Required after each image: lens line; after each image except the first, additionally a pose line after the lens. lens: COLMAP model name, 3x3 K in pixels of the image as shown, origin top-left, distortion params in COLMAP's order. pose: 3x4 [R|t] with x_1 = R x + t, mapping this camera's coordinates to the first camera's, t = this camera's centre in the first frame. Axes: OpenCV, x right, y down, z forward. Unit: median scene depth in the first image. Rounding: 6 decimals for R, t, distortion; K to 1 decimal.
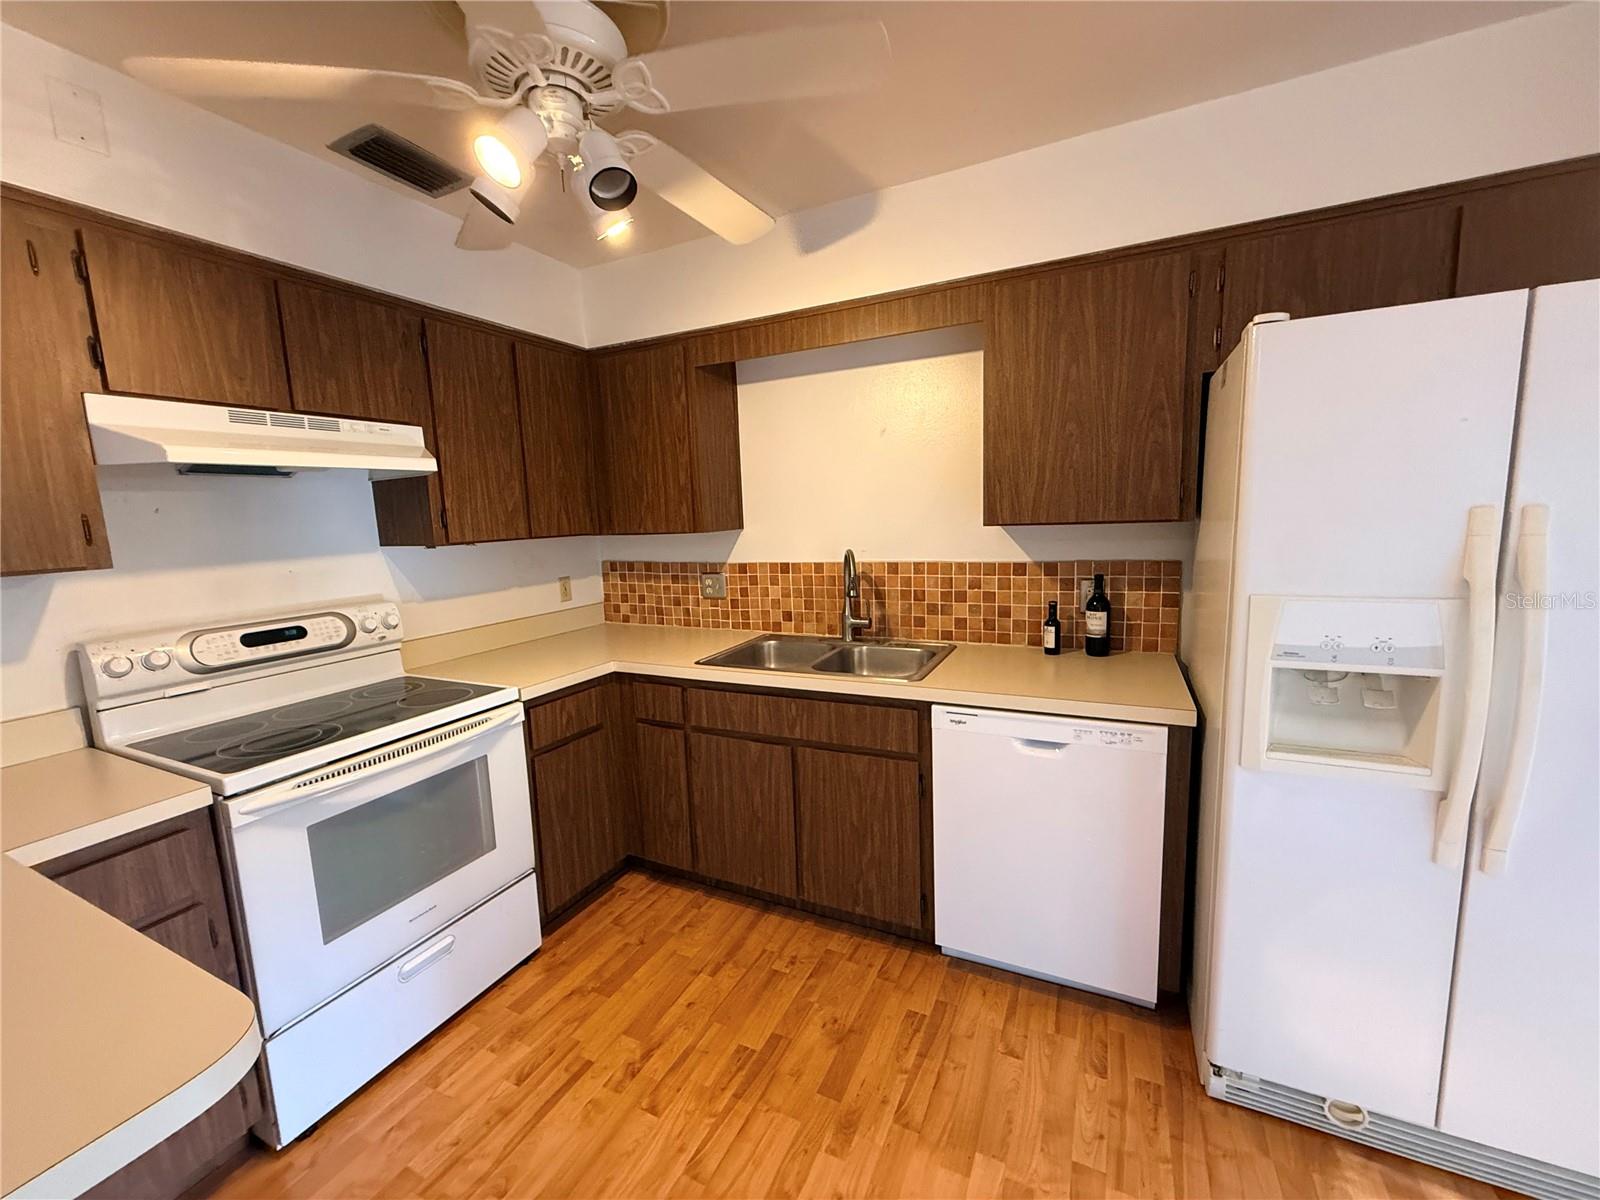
lens RADIAL K [[634.7, 0, 796.0], [0, 634.7, 602.3], [0, 0, 1]] dist [-0.001413, -0.000011]
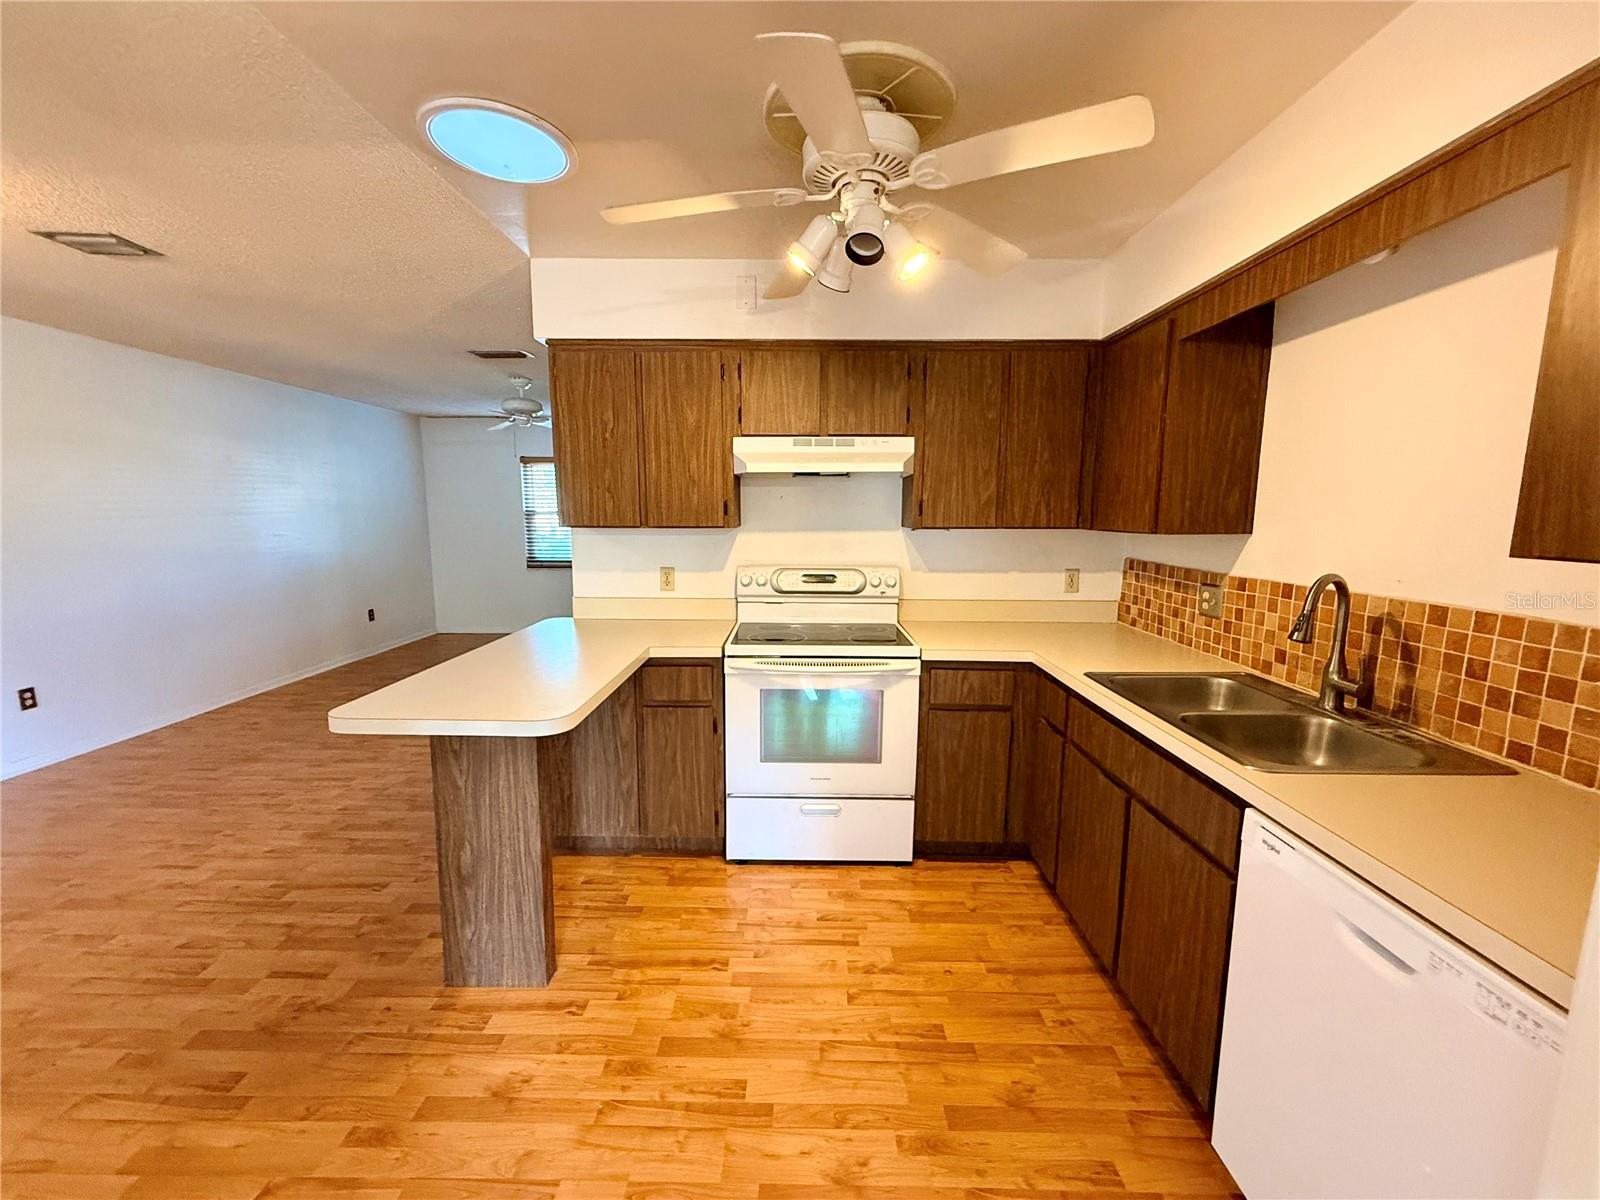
lens RADIAL K [[634.7, 0, 796.0], [0, 634.7, 602.3], [0, 0, 1]] dist [-0.001413, -0.000011]
pose [[0.429943, 0.166717, -0.887330, 0.496444], [-0.146682, 0.982644, 0.113553, -0.052247], [0.890861, 0.081334, 0.446935, 0.215192]]
